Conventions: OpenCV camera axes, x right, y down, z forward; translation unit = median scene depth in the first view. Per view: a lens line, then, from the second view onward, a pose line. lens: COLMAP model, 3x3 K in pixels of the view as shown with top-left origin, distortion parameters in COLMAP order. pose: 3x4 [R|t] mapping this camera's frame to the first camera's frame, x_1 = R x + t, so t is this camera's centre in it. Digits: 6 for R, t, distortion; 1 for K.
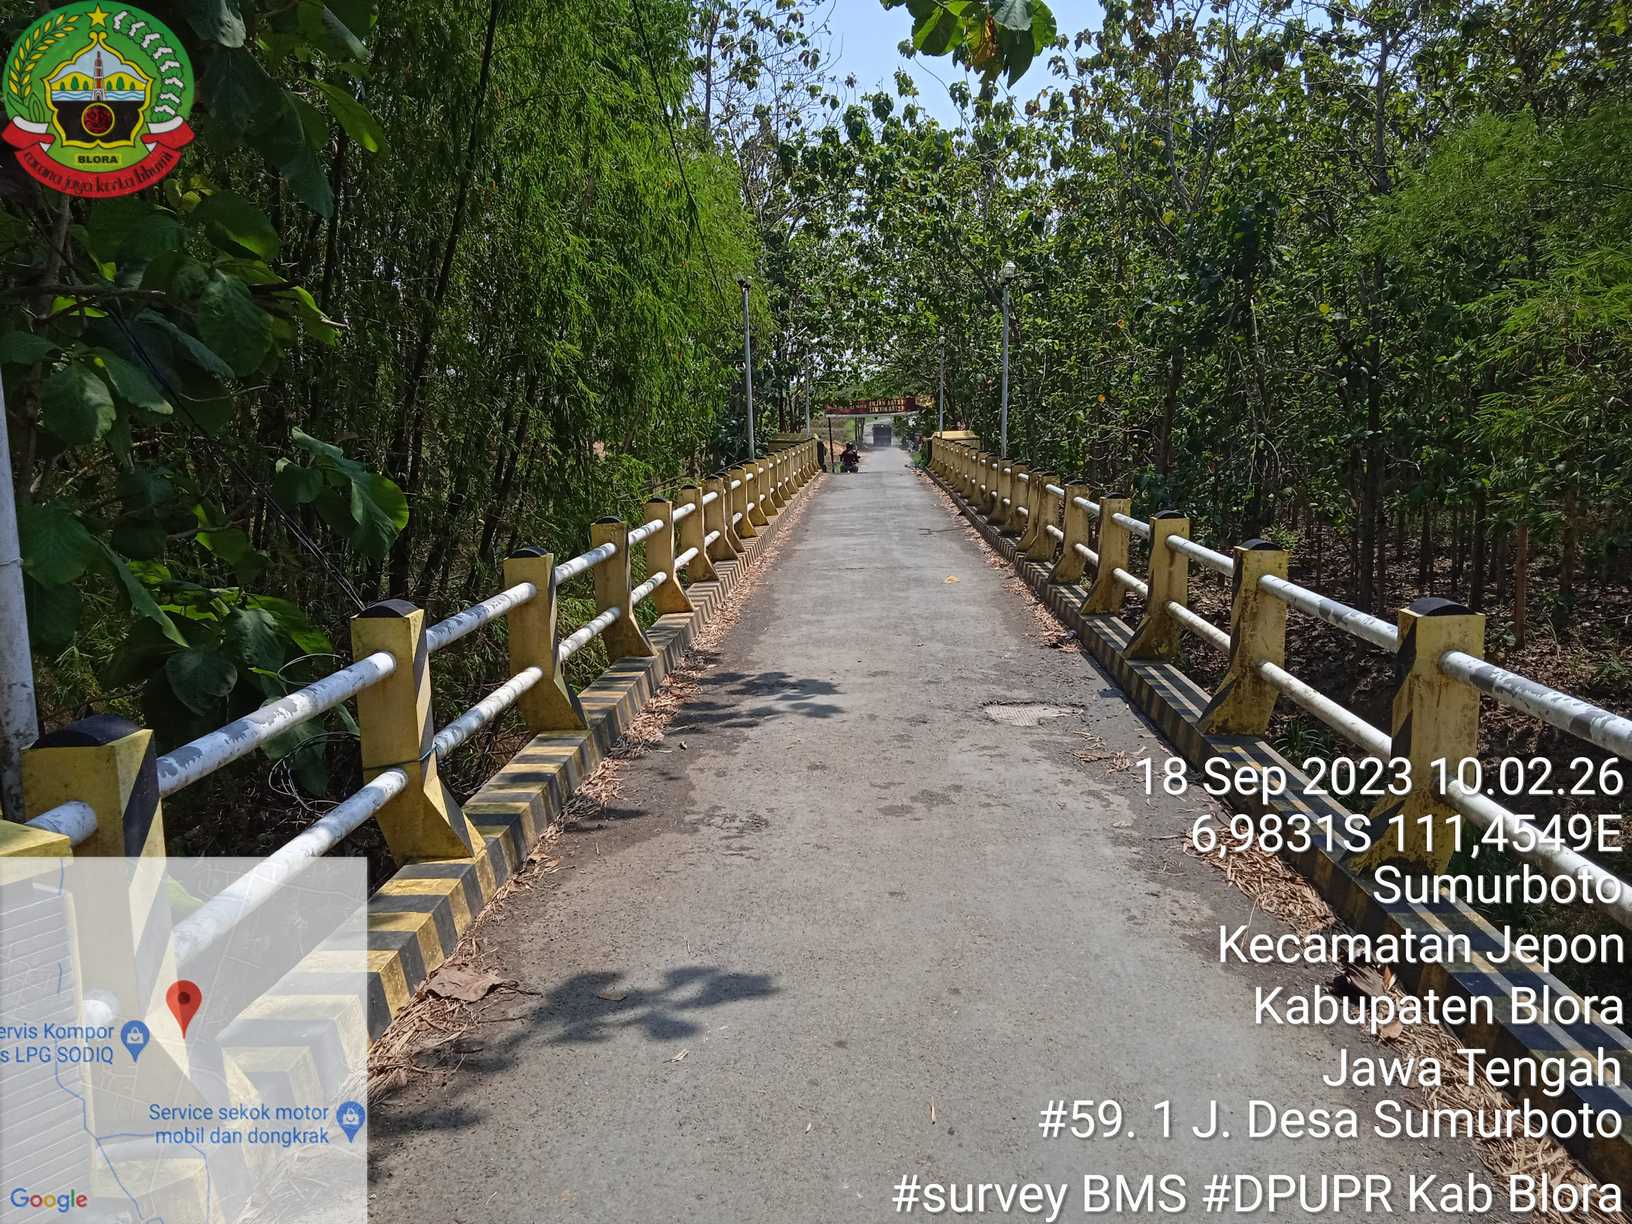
lens RADIAL K [[1302.7, 0, 828.5], [0, 1302.7, 644.2], [0, 0, 1]] dist [0.056121, -0.090589]
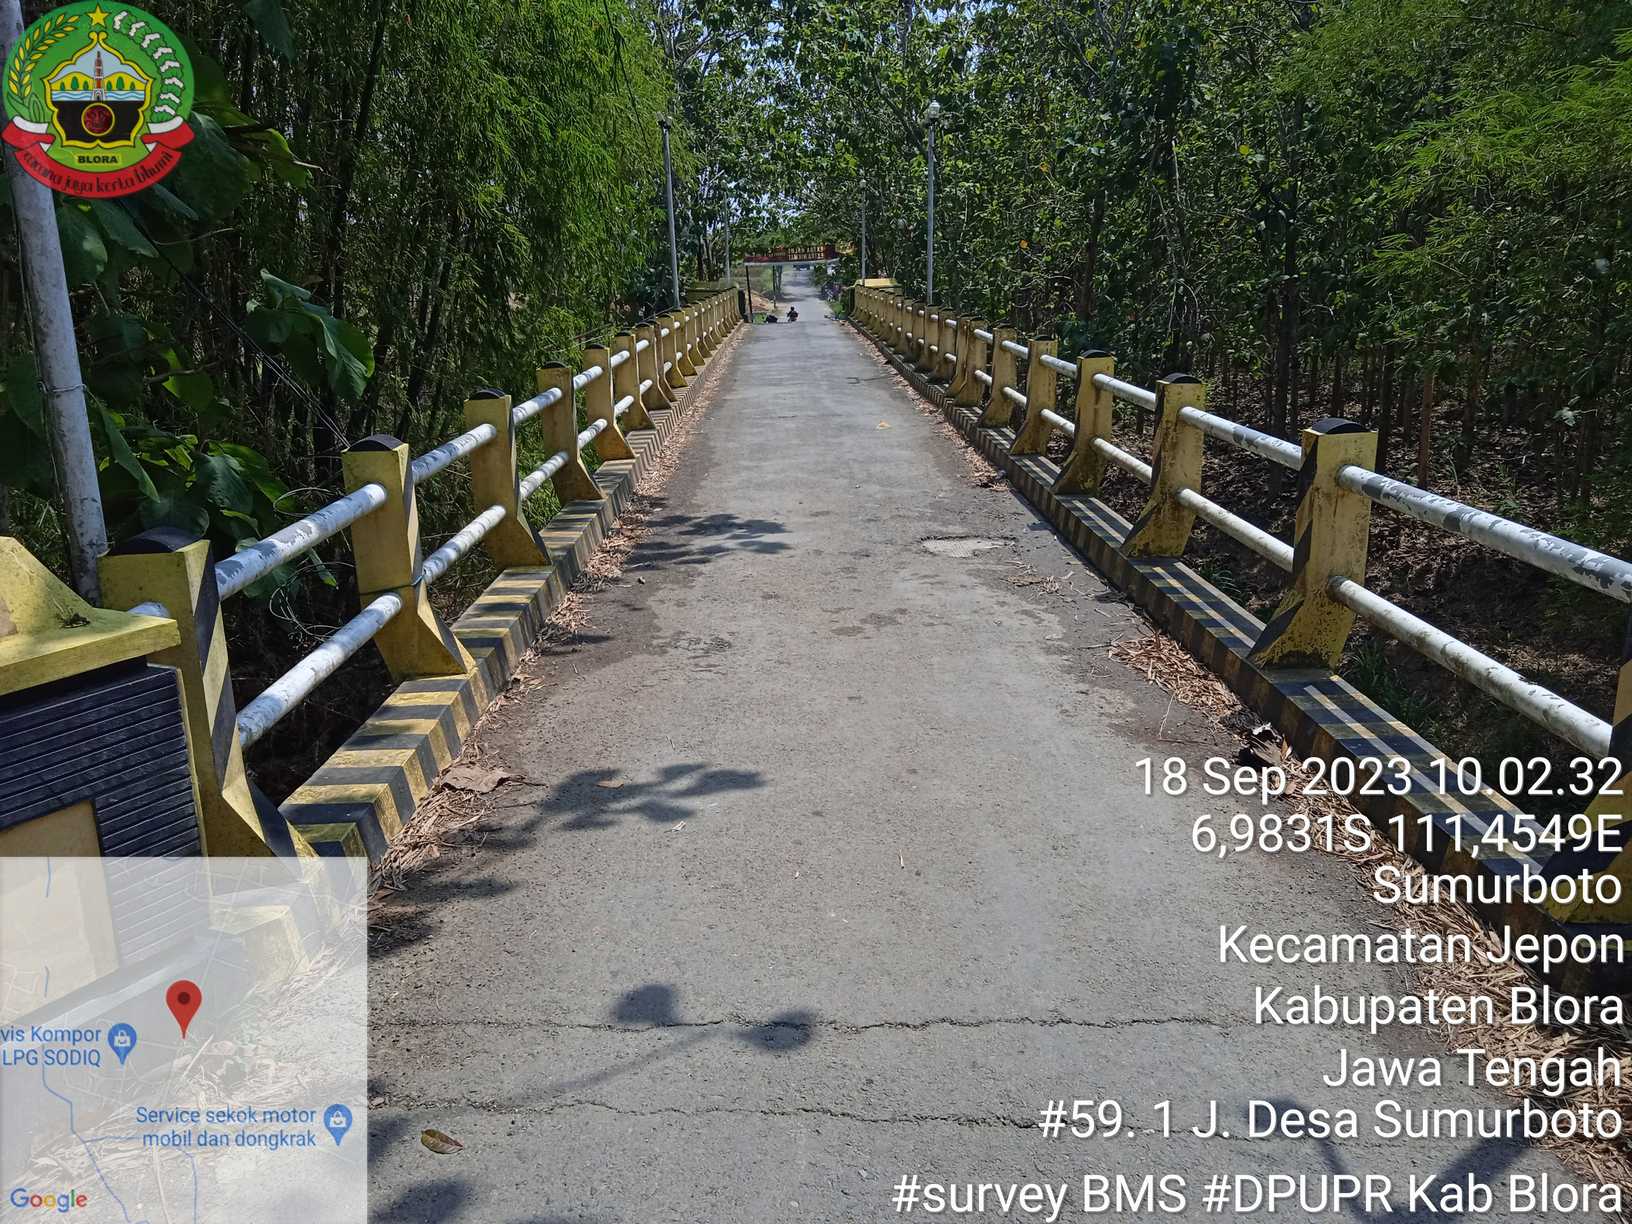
lens RADIAL K [[1302.7, 0, 828.5], [0, 1302.7, 644.2], [0, 0, 1]] dist [0.056121, -0.090589]
pose [[0.998045, -0.023247, 0.058015, -0.006602], [0.016807, 0.993887, 0.109119, 0.004843], [-0.060197, -0.107930, 0.992334, -0.018227]]
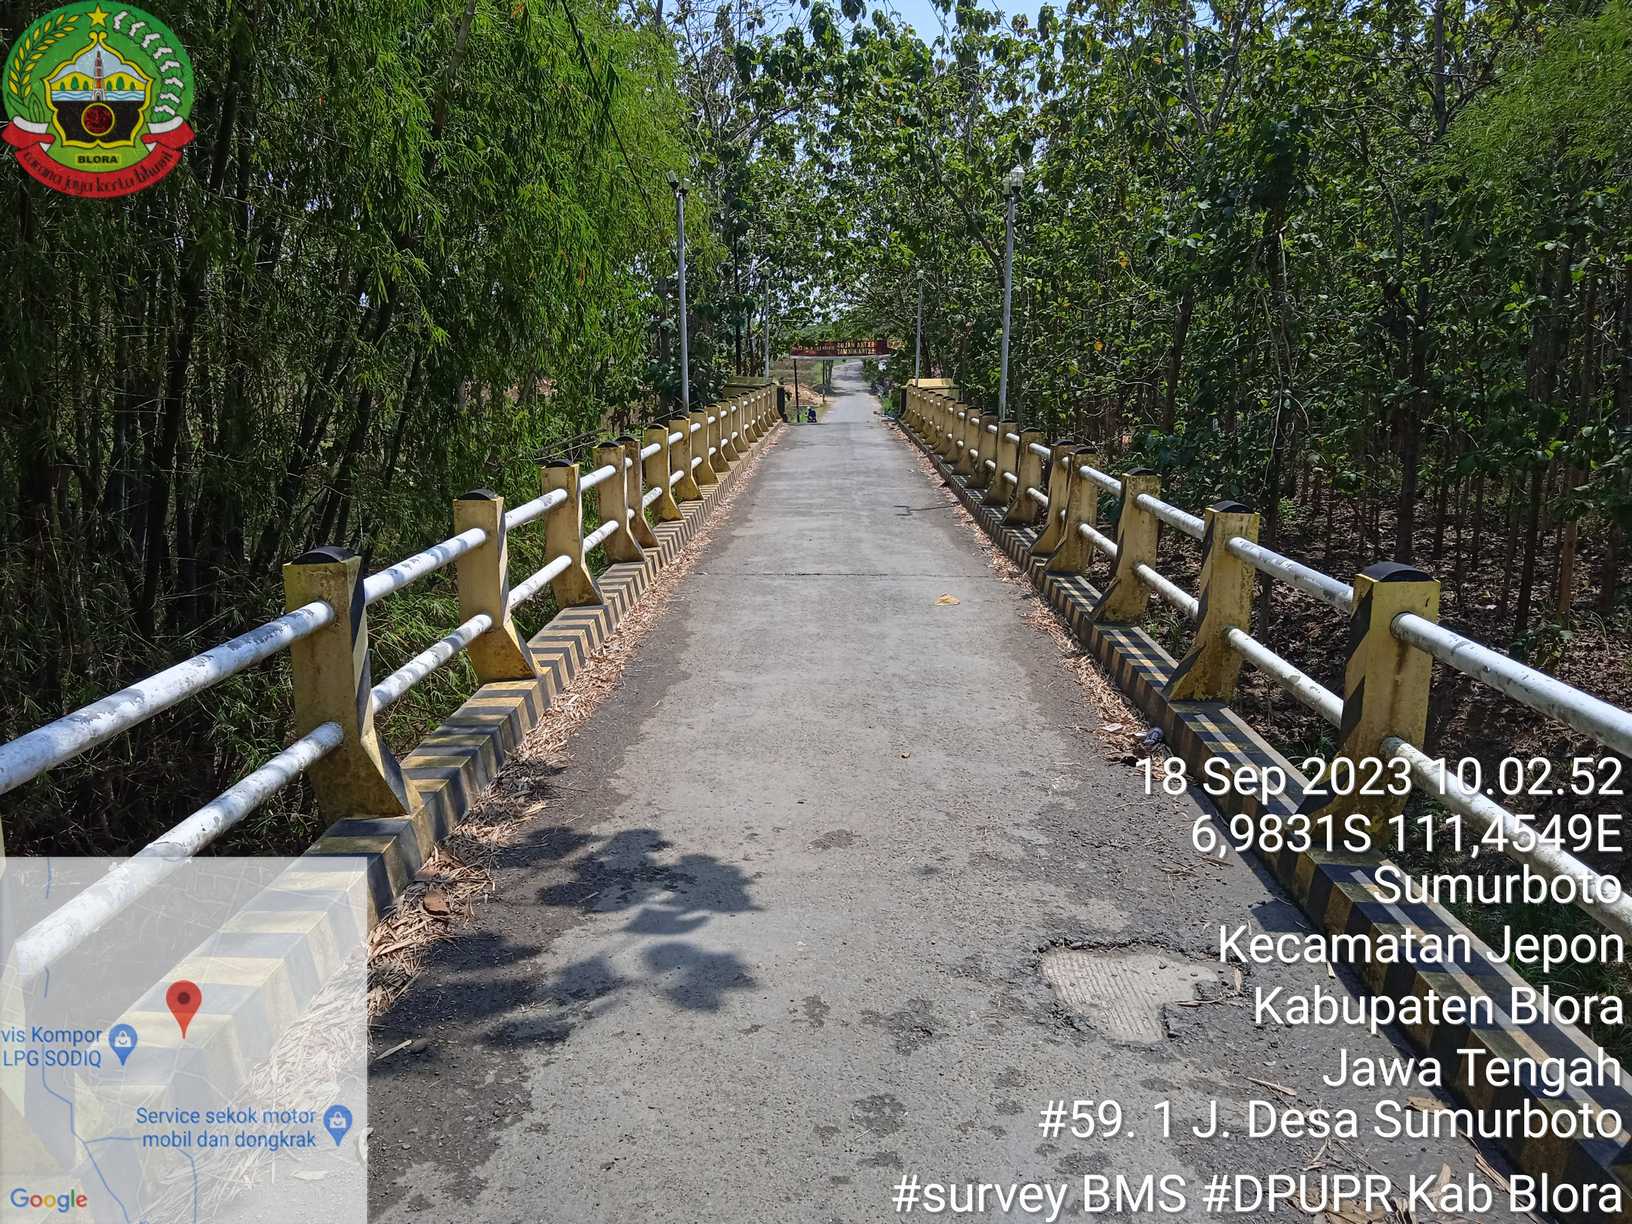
lens RADIAL K [[1303.8, 0, 852.9], [0, 1303.8, 652.8], [0, 0, 1]] dist [0.056459, -0.106786]
pose [[0.998880, 0.012878, 0.045532, 0.007664], [-0.015071, 0.998726, 0.048167, -0.030741], [-0.044854, -0.048799, 0.997801, 0.169835]]
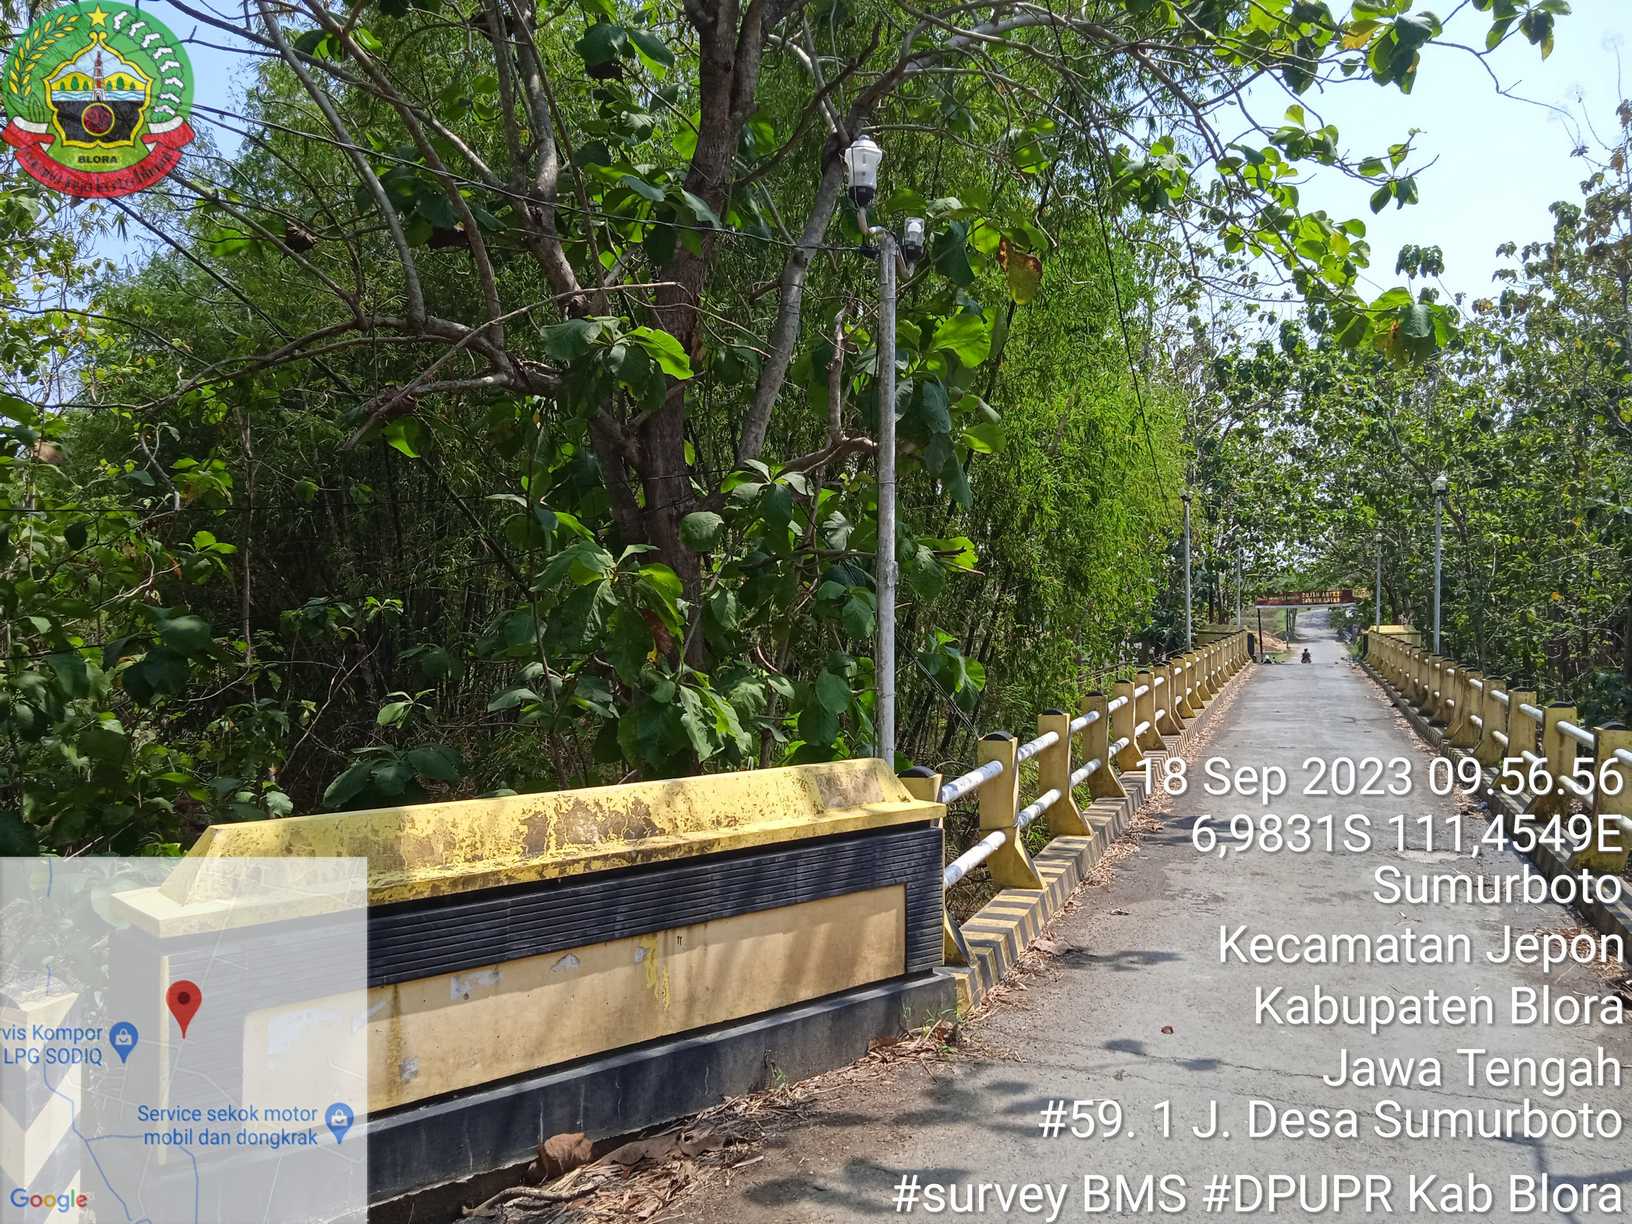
lens RADIAL K [[1330.8, 0, 853.6], [0, 1330.8, 615.2], [0, 0, 1]] dist [0.043199, -0.007814]
pose [[0.957362, 0.013977, -0.288553, -0.003753], [-0.060785, 0.986215, -0.153900, 0.018636], [0.282425, 0.164878, 0.945014, -0.138742]]
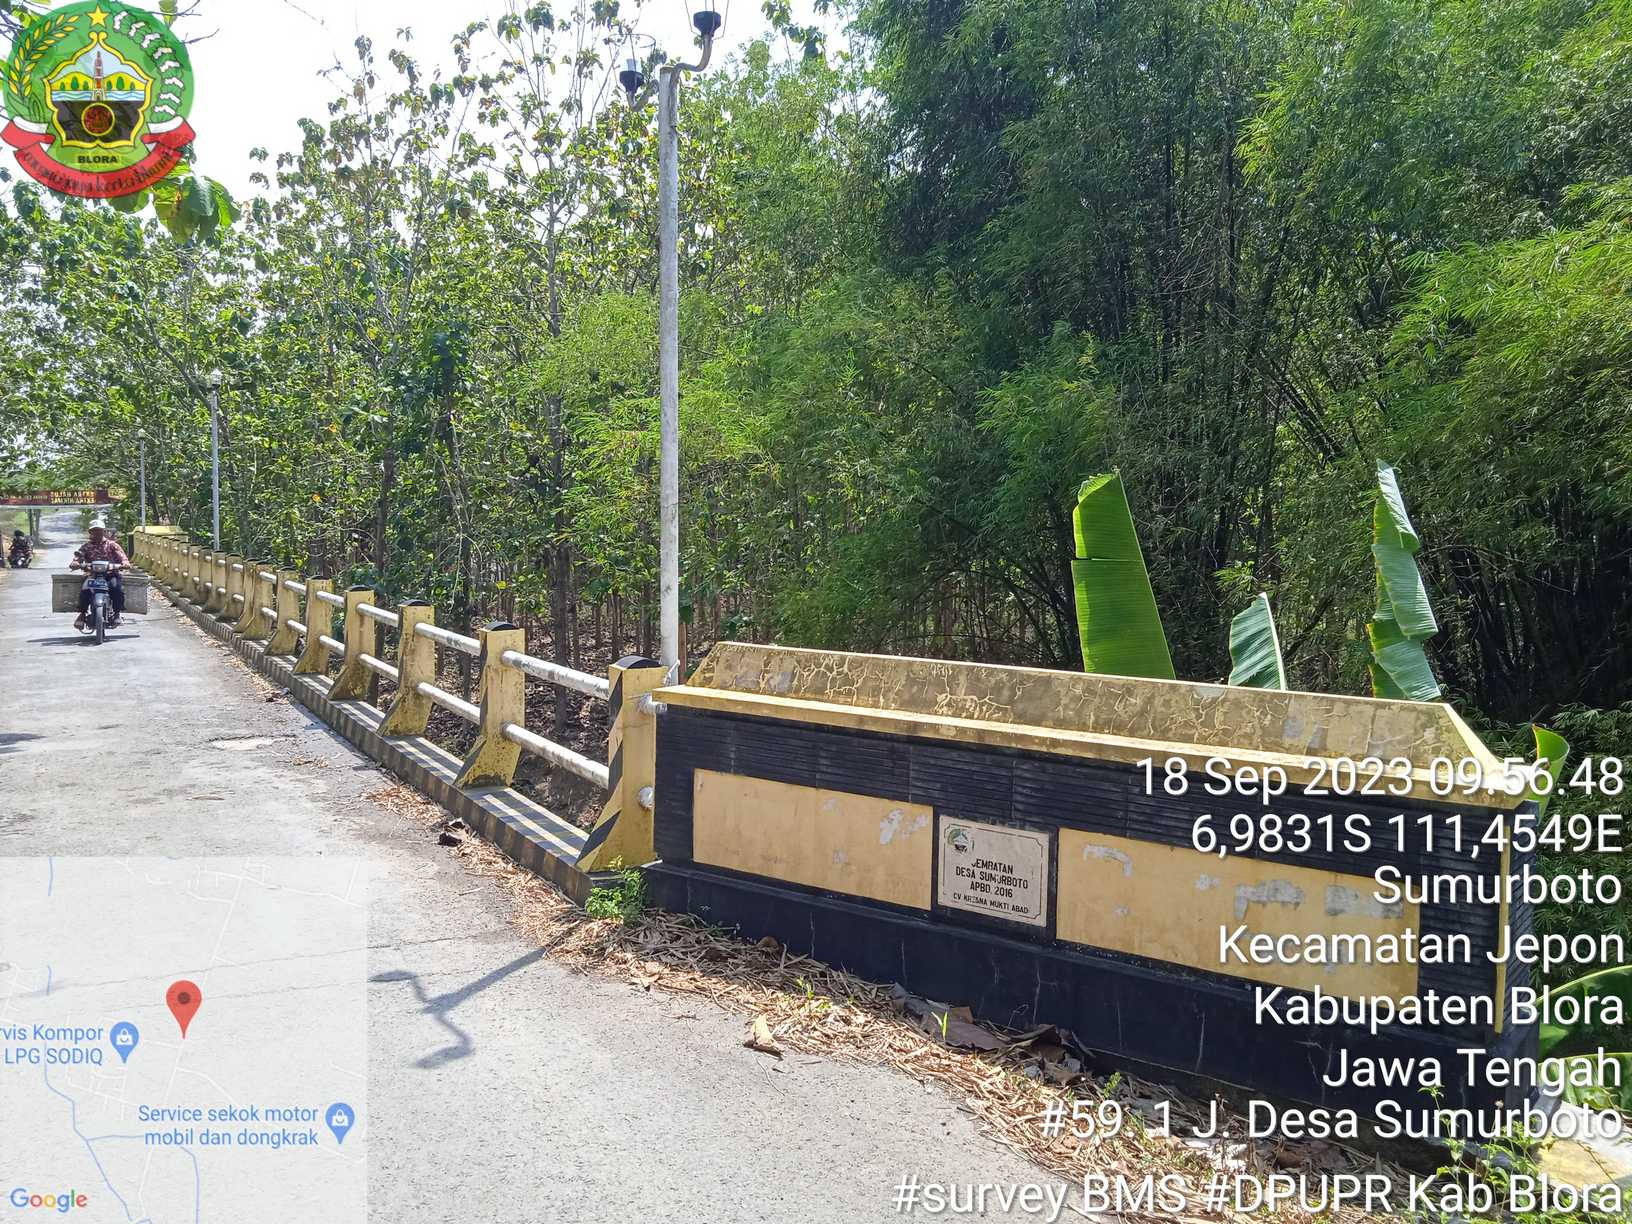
lens RADIAL K [[1341.9, 0, 785.7], [0, 1341.9, 615.5], [0, 0, 1]] dist [0.000440, 0.061192]
pose [[0.860673, -0.016166, 0.508902, -0.019474], [0.066856, 0.994430, -0.081481, 0.023147], [-0.504750, 0.104151, 0.856960, -0.127770]]
